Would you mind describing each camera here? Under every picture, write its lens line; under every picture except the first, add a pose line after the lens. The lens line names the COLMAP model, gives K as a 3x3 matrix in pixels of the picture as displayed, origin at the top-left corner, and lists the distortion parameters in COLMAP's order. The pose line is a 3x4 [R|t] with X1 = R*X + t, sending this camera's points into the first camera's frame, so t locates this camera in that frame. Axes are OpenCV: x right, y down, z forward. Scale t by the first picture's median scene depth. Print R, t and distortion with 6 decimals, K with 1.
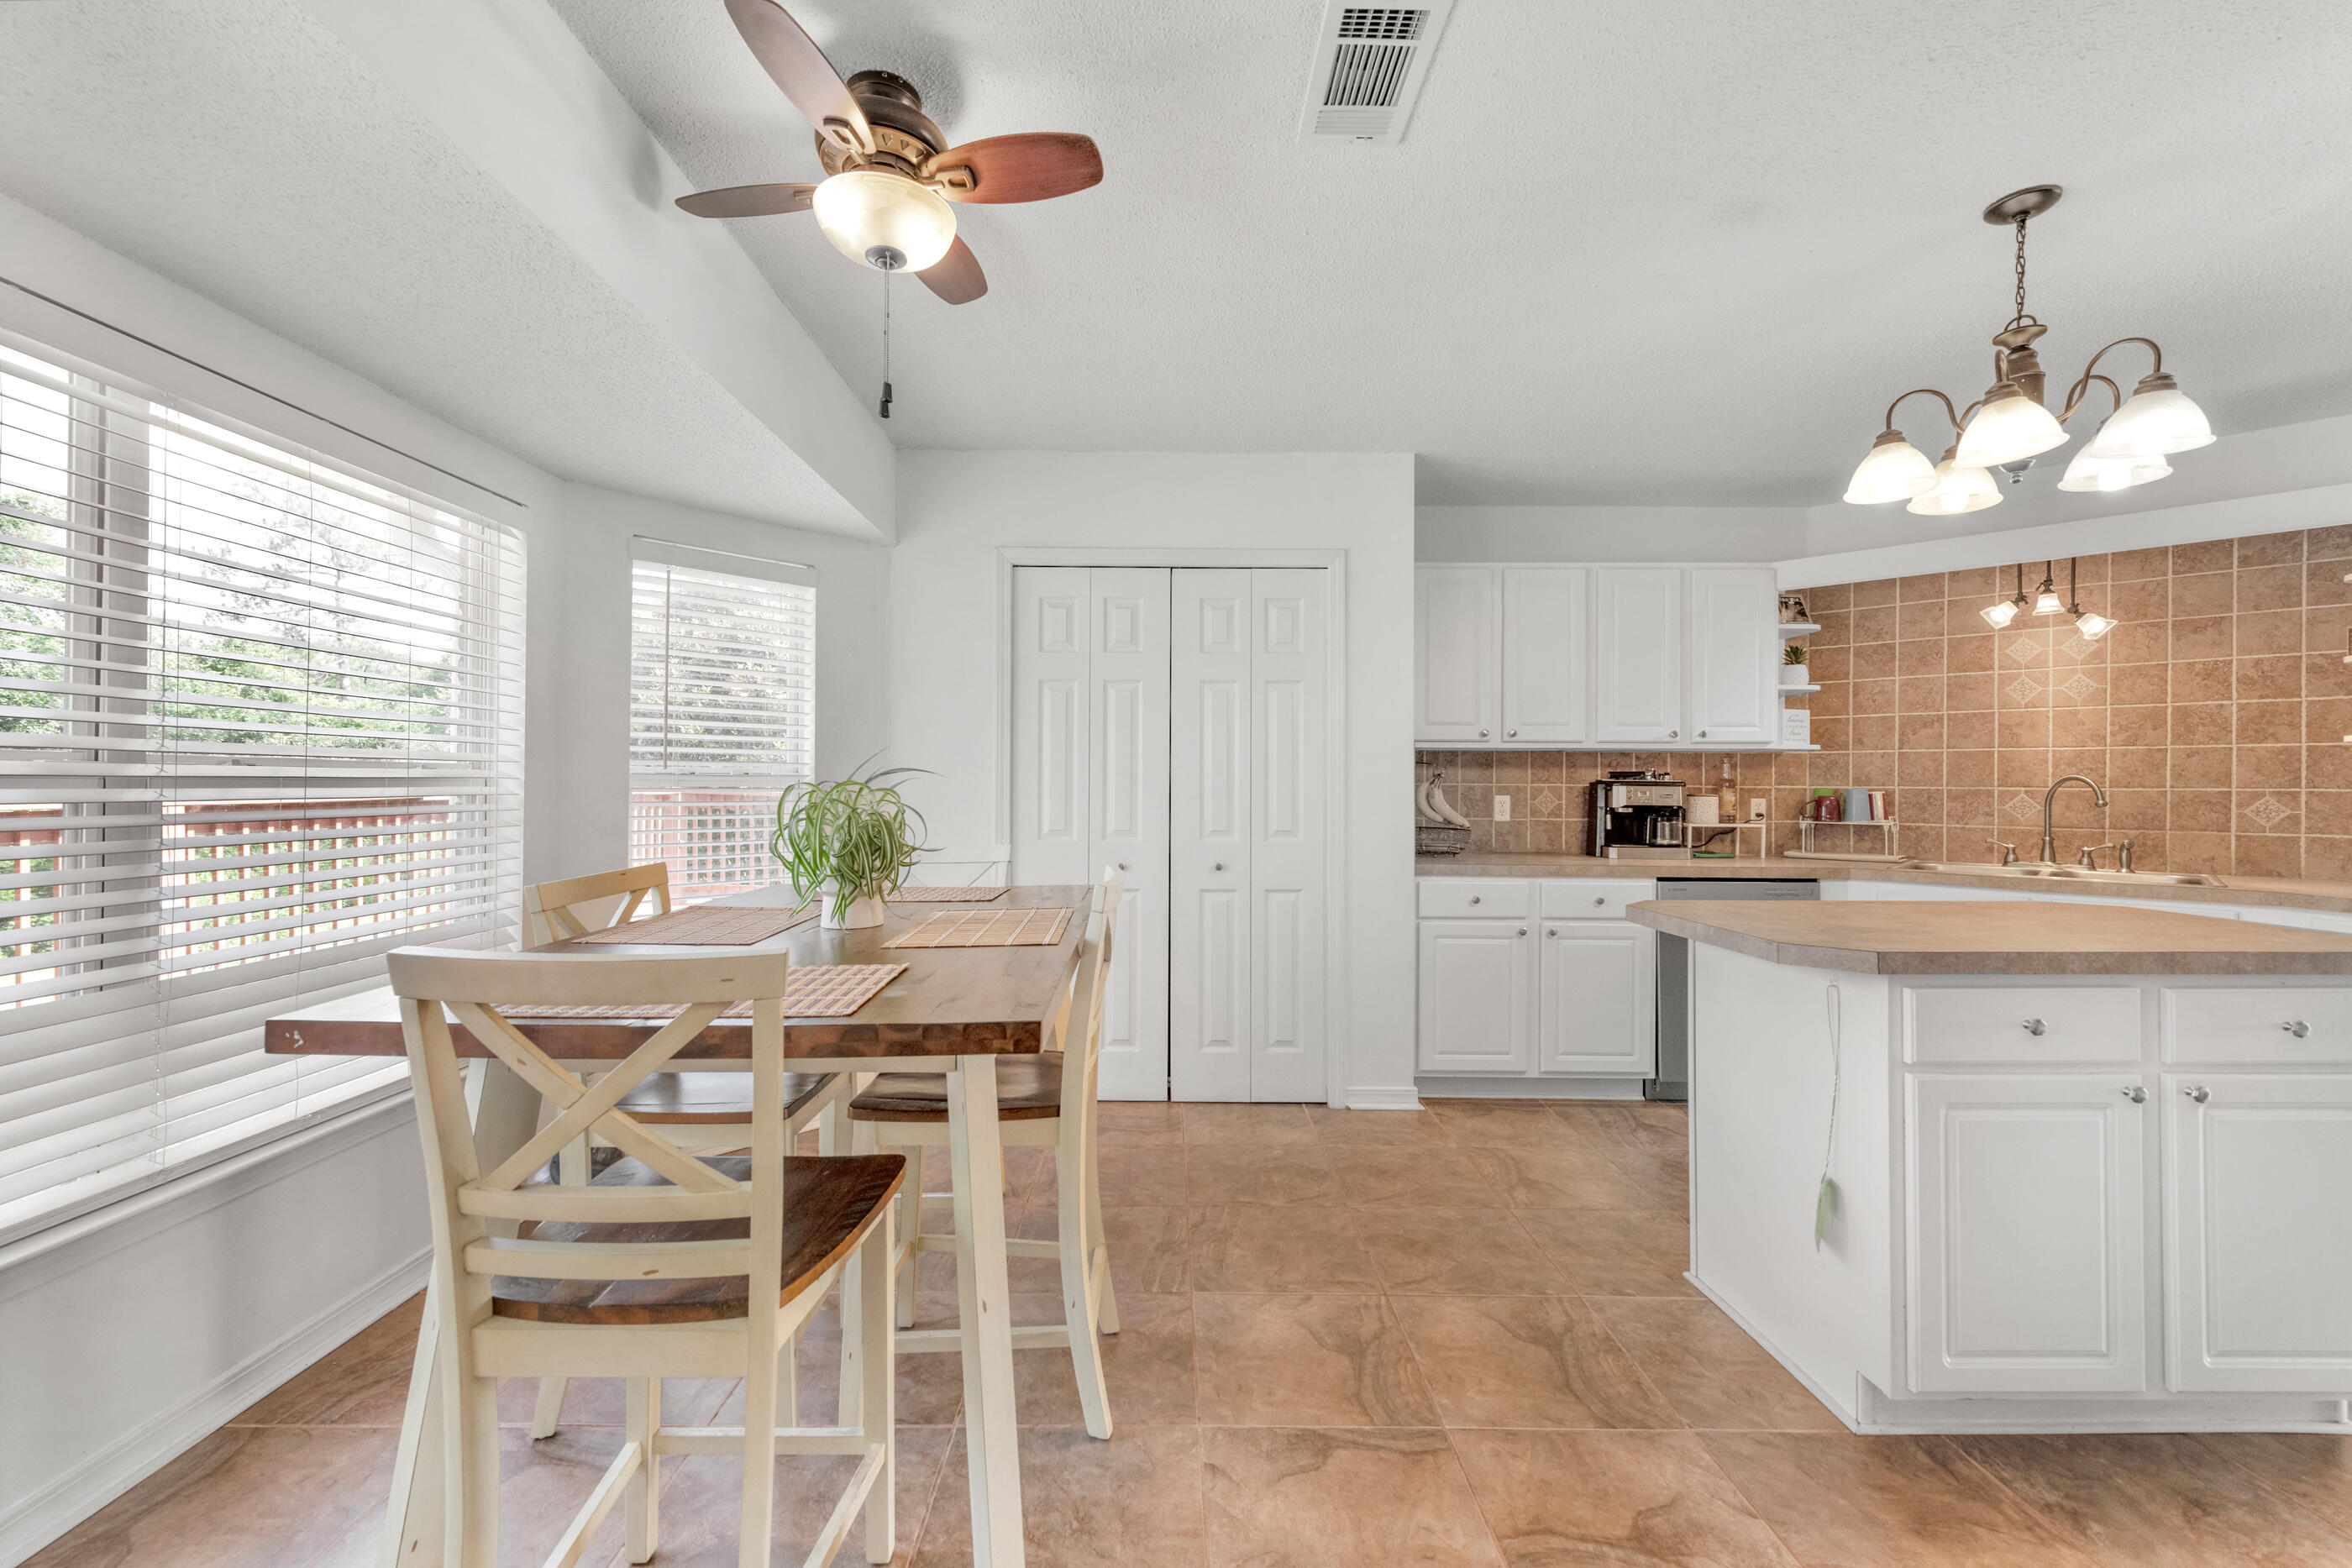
lens RADIAL K [[908.7, 0, 1162.9], [0, 908.7, 790.3], [0, 0, 1]] dist [0.000650, 0.000004]
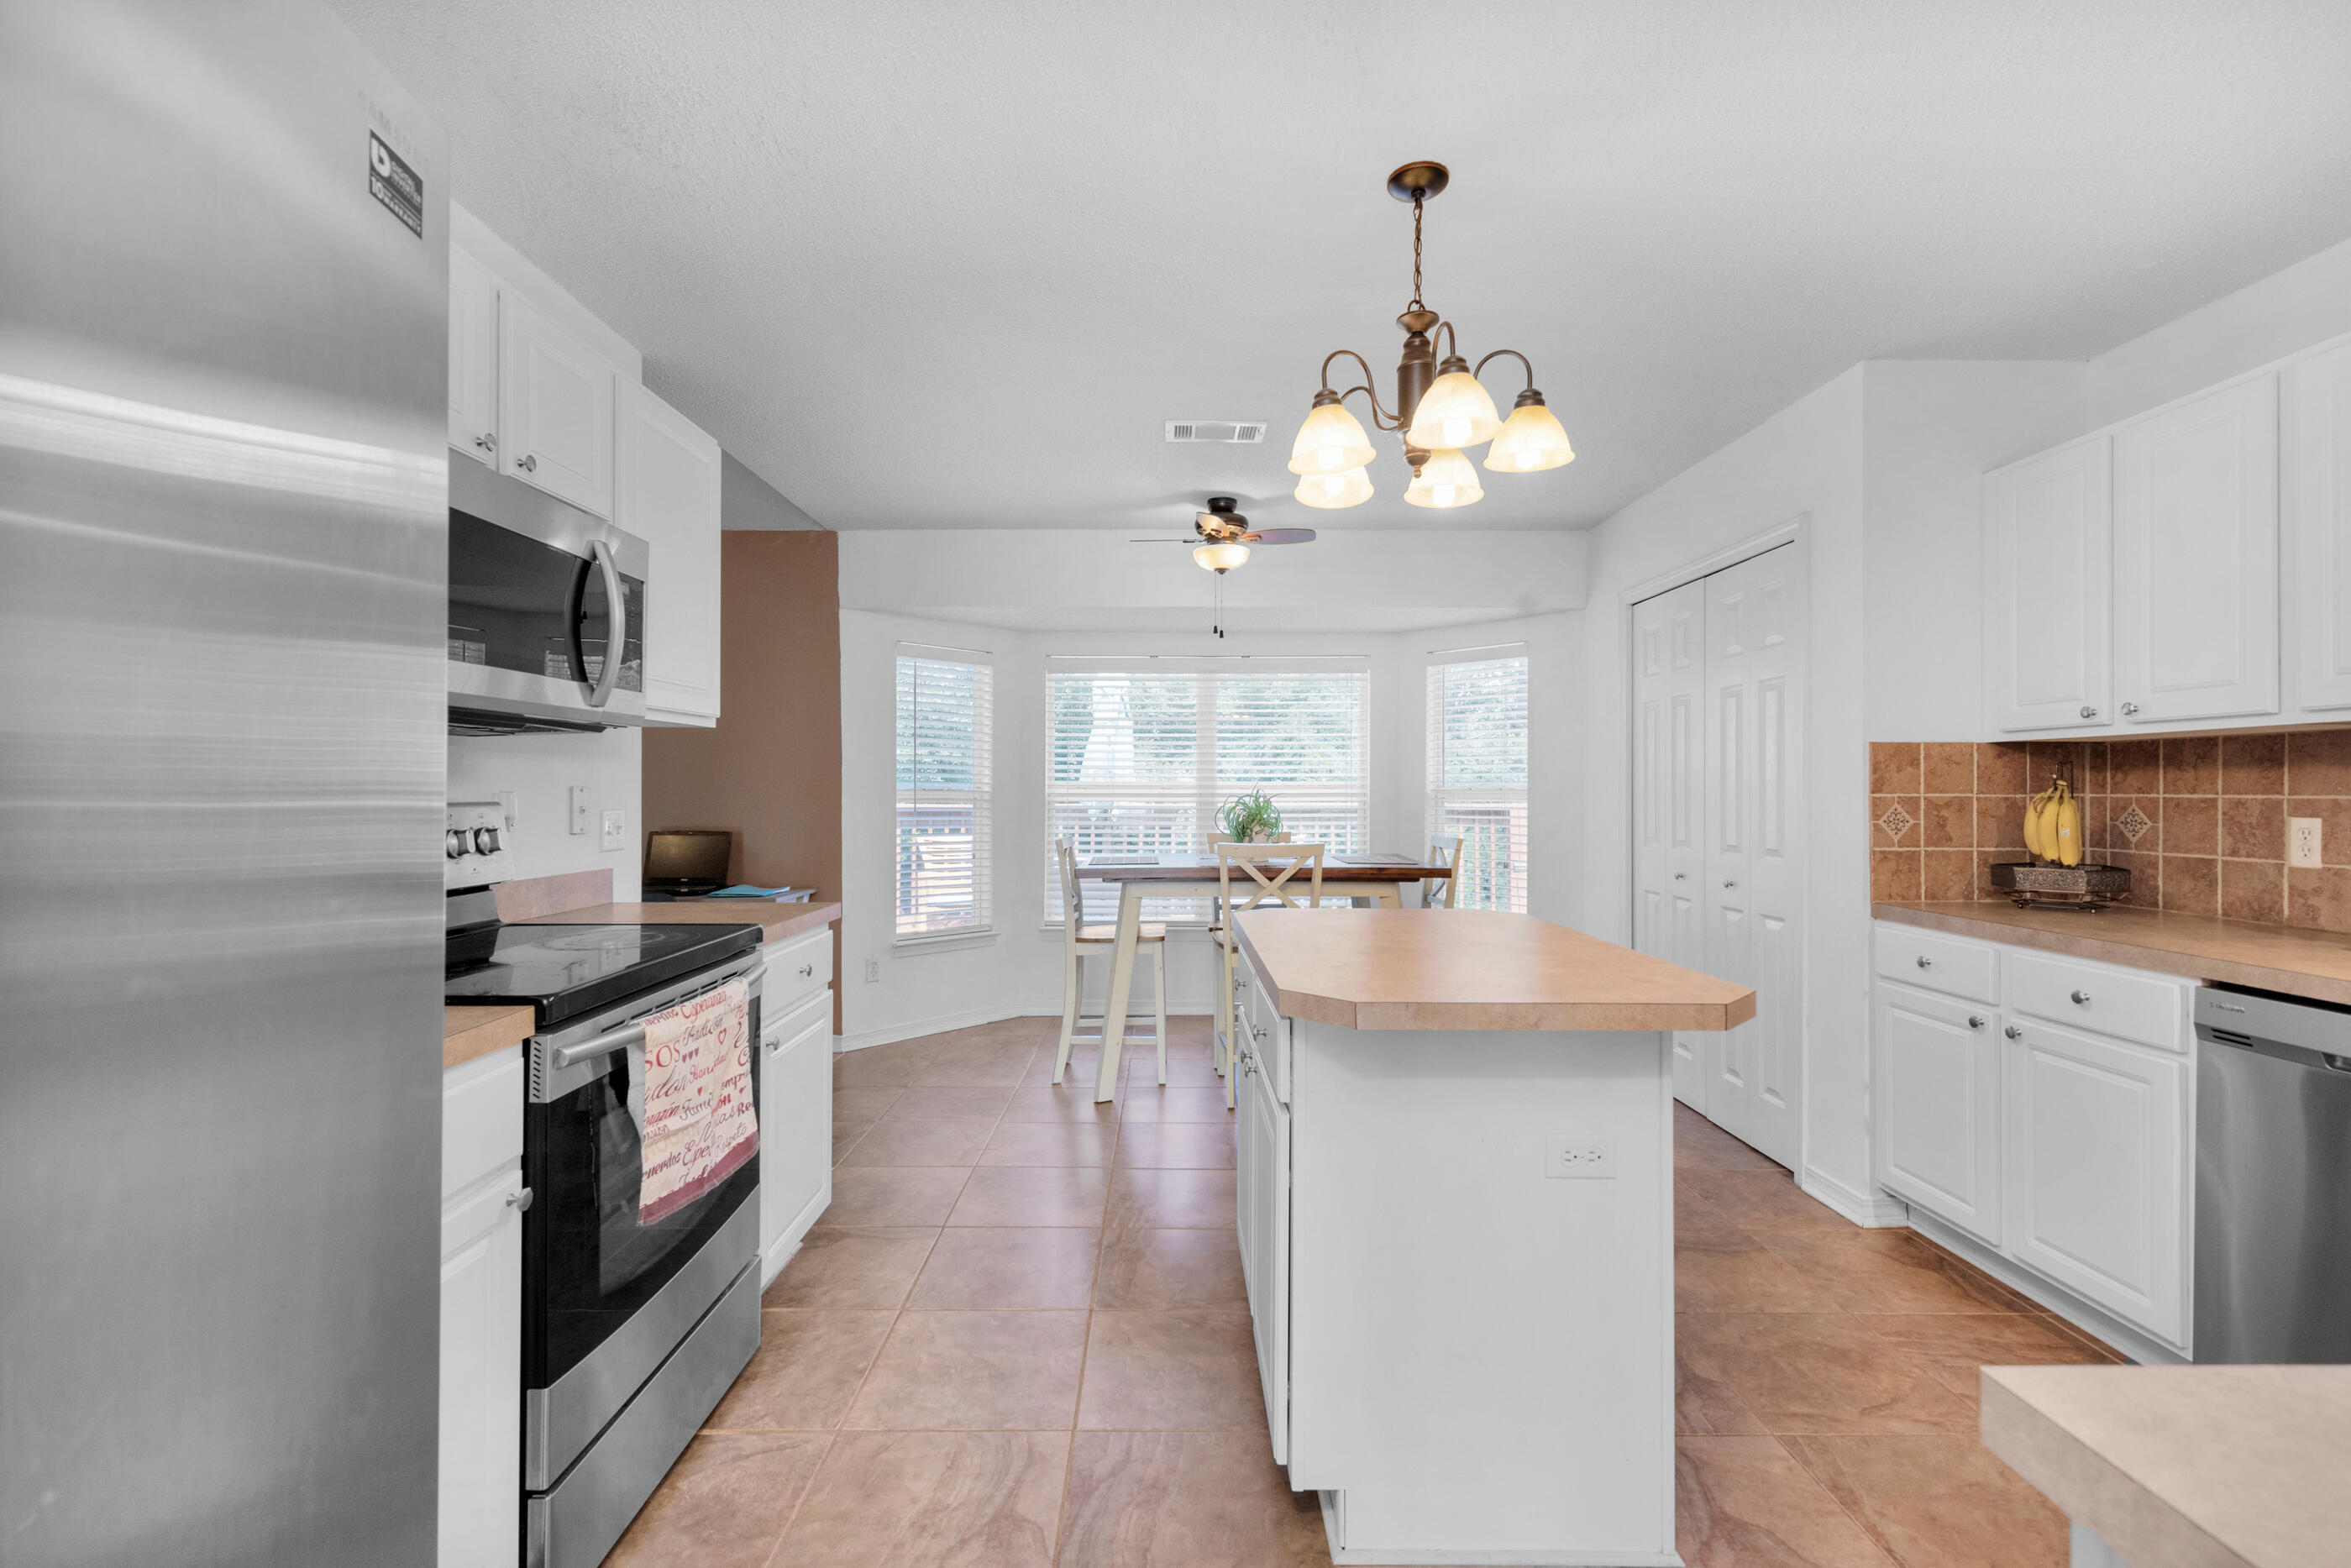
lens RADIAL K [[1005.7, 0, 1173.5], [0, 1005.7, 787.6], [0, 0, 1]] dist [0.000689, 0.000136]
pose [[0.019341, -0.008646, -0.999776, 1.099711], [-0.006774, 0.999939, -0.008779, -0.002742], [0.999790, 0.006942, 0.019281, 0.402649]]
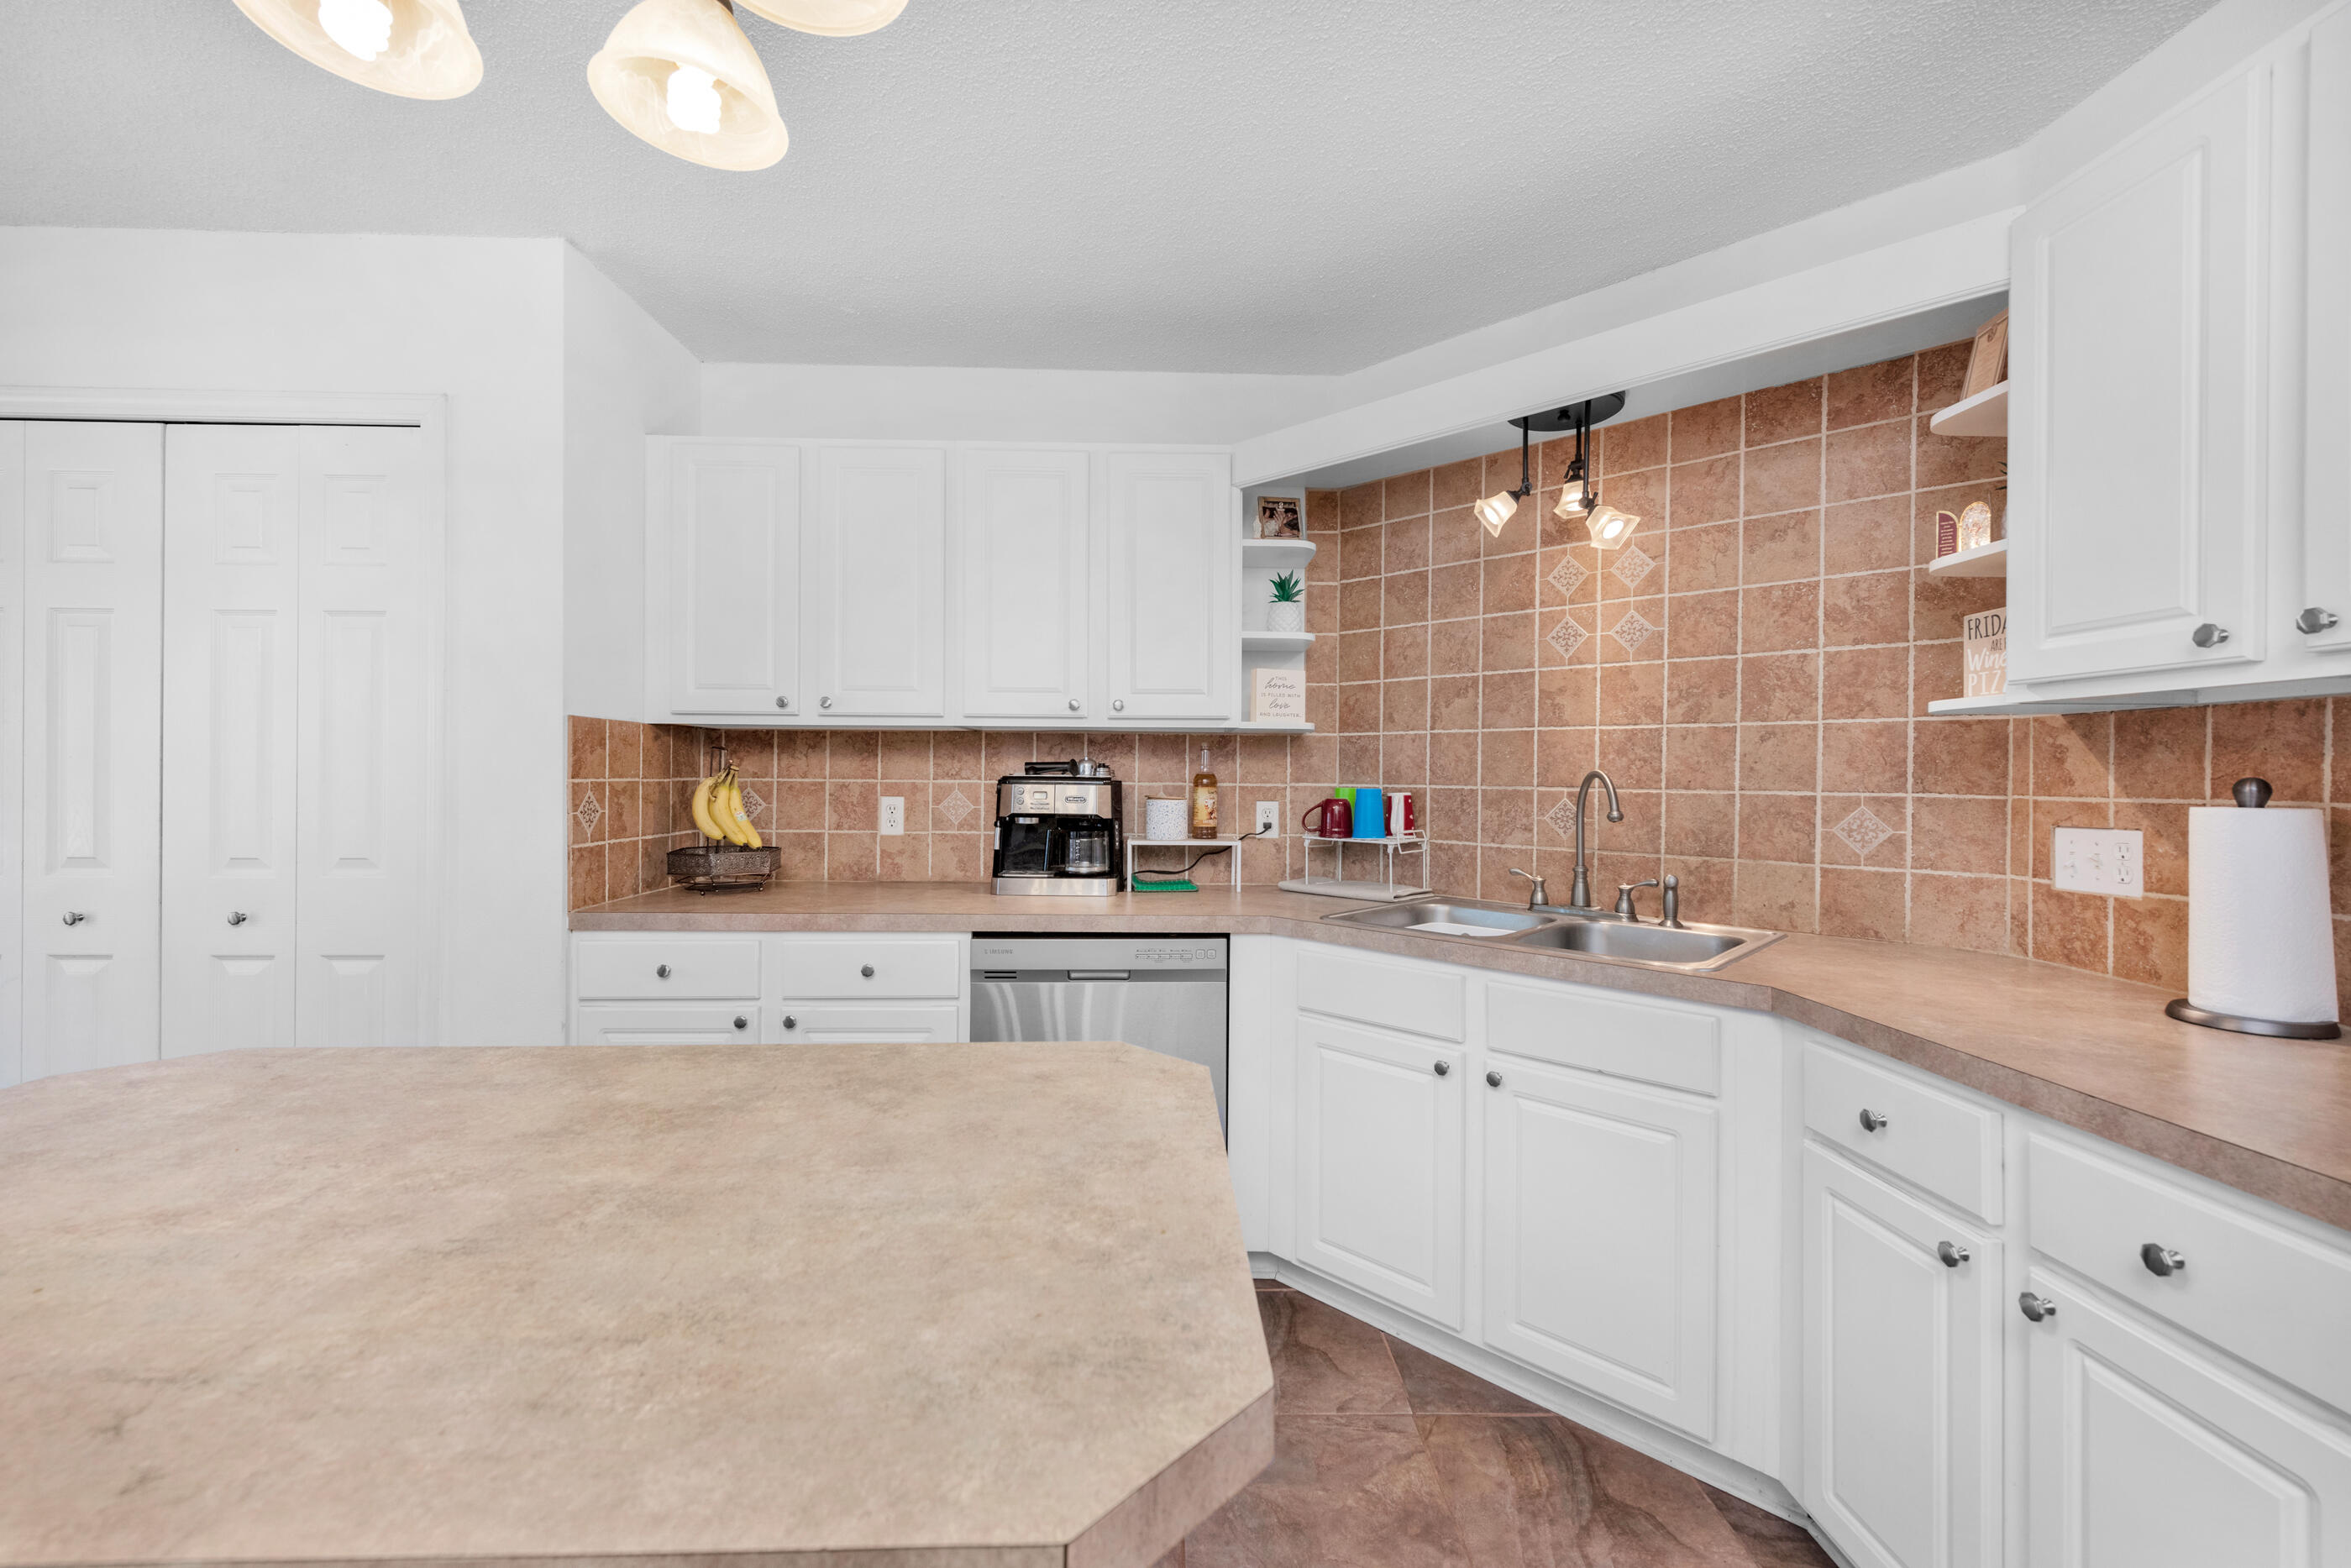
lens RADIAL K [[946.1, 0, 1198.4], [0, 946.1, 779.7], [0, 0, 1]] dist [0.015633, -0.000121]
pose [[0.999594, 0.001222, 0.028475, 0.681946], [-0.001237, 0.999999, 0.000501, -0.009220], [-0.028475, -0.000536, 0.999594, 0.341699]]
